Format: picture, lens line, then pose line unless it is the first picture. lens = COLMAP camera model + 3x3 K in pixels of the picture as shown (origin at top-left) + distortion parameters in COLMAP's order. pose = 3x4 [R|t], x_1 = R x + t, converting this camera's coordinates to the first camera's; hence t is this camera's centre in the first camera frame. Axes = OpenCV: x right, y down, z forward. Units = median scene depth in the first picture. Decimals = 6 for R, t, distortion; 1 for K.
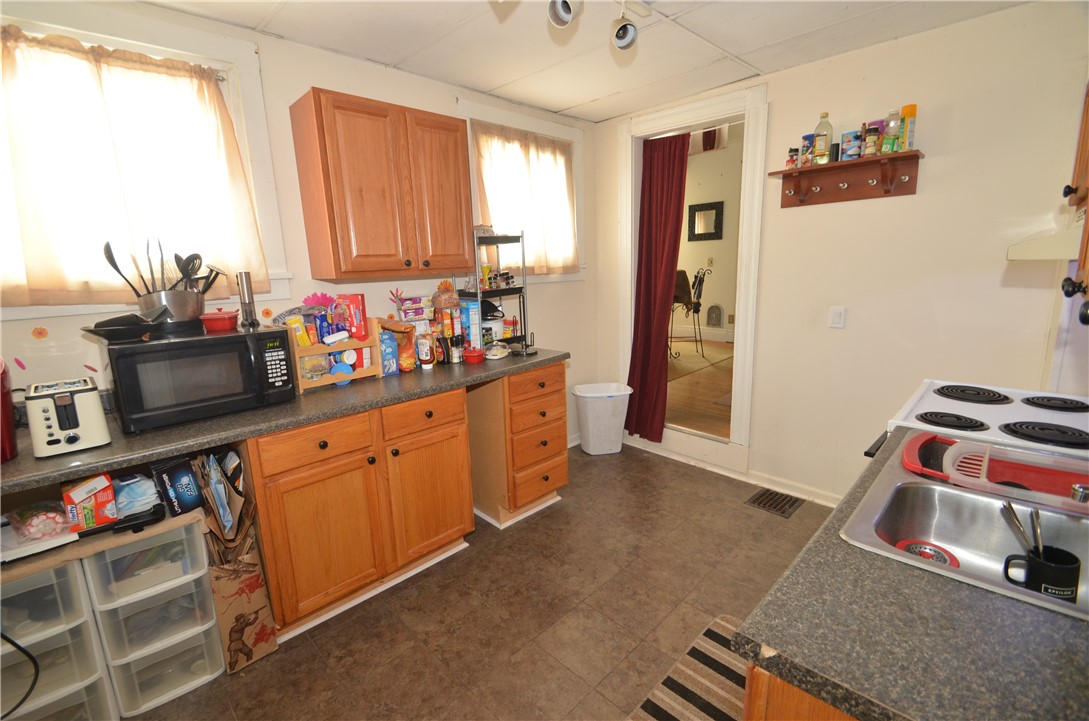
lens RADIAL K [[492.1, 0, 537.5], [0, 492.1, 362.1], [0, 0, 1]] dist [0.001188, -0.006732]
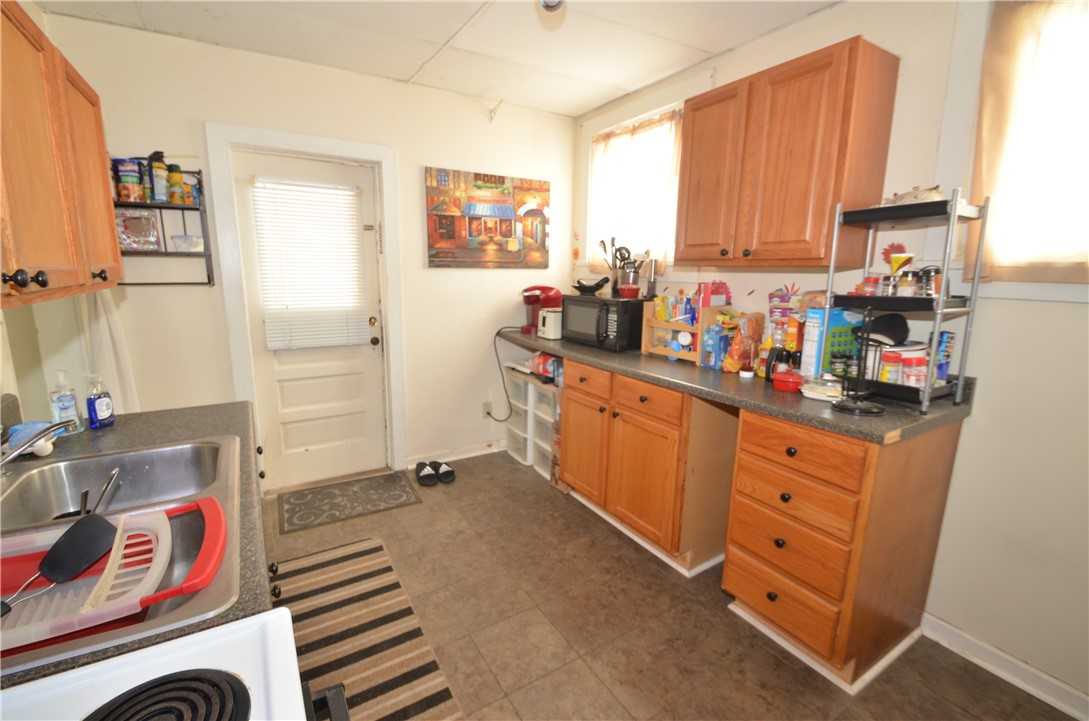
lens RADIAL K [[492.1, 0, 537.6], [0, 492.1, 363.2], [0, 0, 1]] dist [0.001188, -0.006732]
pose [[-0.259657, 0.212239, -0.942090, 0.764458], [-0.191603, 0.944833, 0.265666, -0.190287], [0.946502, 0.249489, -0.204667, 0.944162]]
